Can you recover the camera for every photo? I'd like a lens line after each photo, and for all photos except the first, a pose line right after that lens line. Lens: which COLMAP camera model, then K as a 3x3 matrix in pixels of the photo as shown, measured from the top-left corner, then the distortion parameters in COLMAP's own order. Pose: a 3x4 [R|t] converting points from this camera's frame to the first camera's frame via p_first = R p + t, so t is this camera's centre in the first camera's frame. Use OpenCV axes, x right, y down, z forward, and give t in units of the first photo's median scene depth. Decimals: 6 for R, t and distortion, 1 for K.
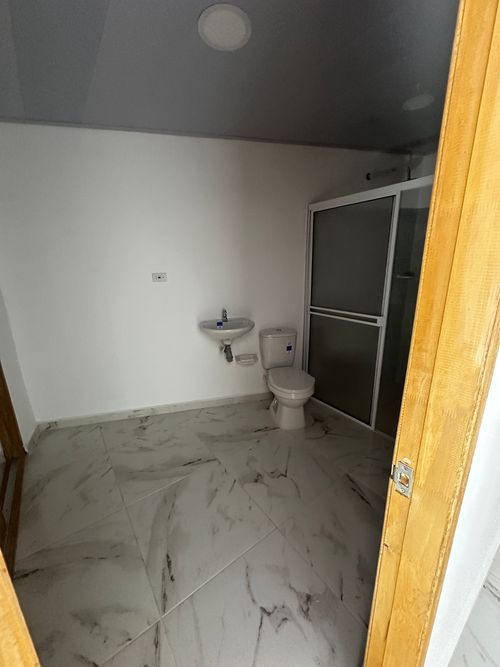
lens RADIAL K [[268.8, 0, 250.4], [0, 268.8, 333.5], [0, 0, 1]] dist [-0.003247, -0.000308]
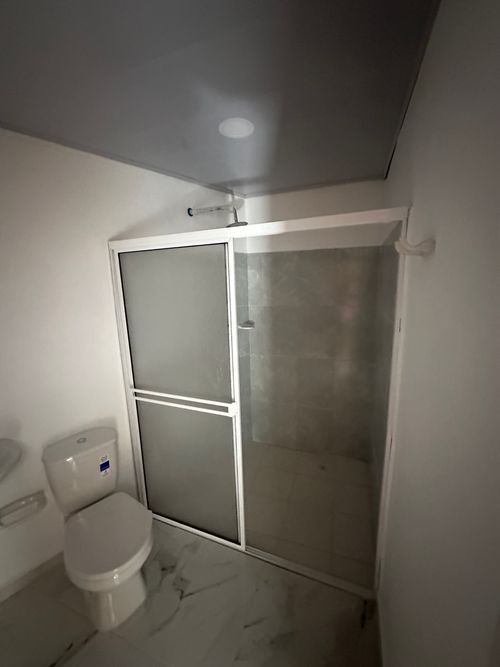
lens RADIAL K [[268.8, 0, 248.6], [0, 268.8, 335.0], [0, 0, 1]] dist [-0.003247, -0.000308]
pose [[0.848284, -0.103745, 0.519280, 0.138703], [0.148650, 0.987844, -0.045474, -0.167200], [-0.508249, 0.115766, 0.853394, 0.281694]]
